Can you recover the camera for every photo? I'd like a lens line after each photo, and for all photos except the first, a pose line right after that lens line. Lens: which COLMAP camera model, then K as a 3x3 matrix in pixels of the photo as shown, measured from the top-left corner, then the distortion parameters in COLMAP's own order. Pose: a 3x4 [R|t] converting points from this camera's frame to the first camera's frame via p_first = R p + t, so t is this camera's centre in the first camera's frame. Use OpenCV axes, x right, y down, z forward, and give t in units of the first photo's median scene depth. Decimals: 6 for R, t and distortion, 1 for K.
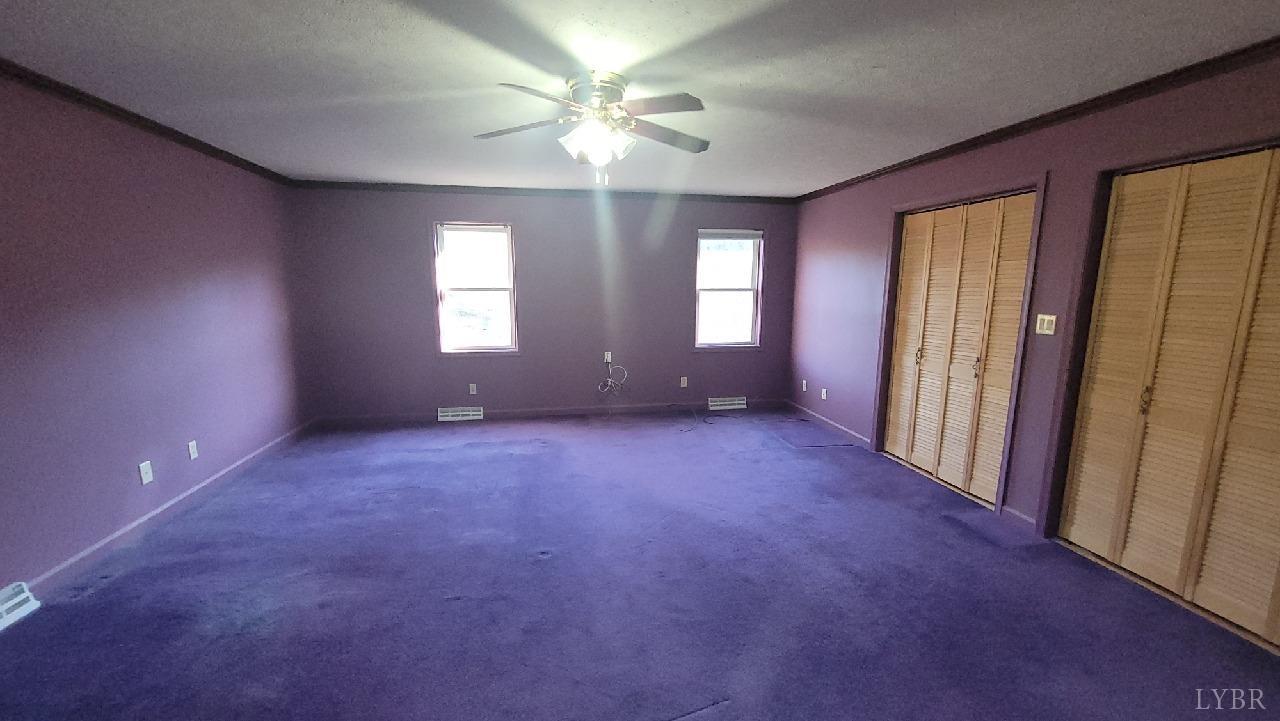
lens RADIAL K [[506.6, 0, 635.8], [0, 506.6, 369.3], [0, 0, 1]] dist [-0.001078, -0.001085]
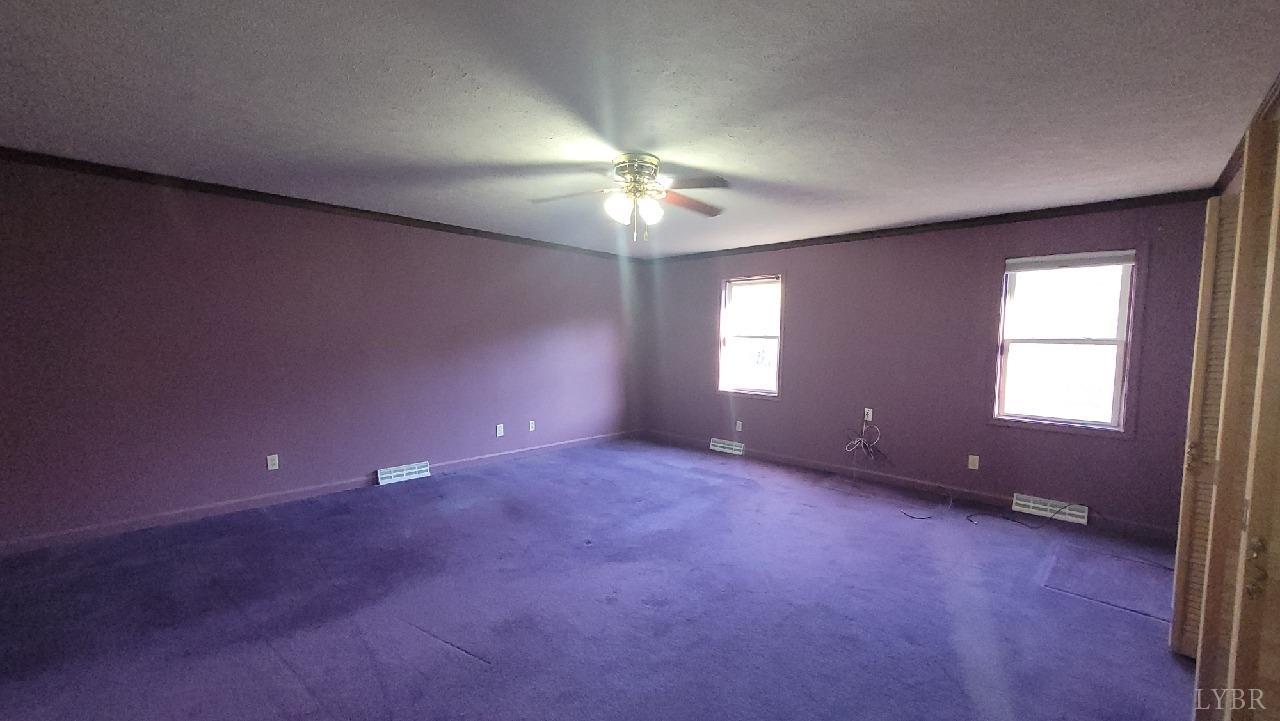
lens RADIAL K [[506.6, 0, 635.8], [0, 506.6, 369.3], [0, 0, 1]] dist [-0.001078, -0.001085]
pose [[0.576229, 0.058104, -0.815220, 0.457709], [-0.143451, 0.989175, -0.030895, -0.017910], [0.804600, 0.134747, 0.578327, 0.168307]]
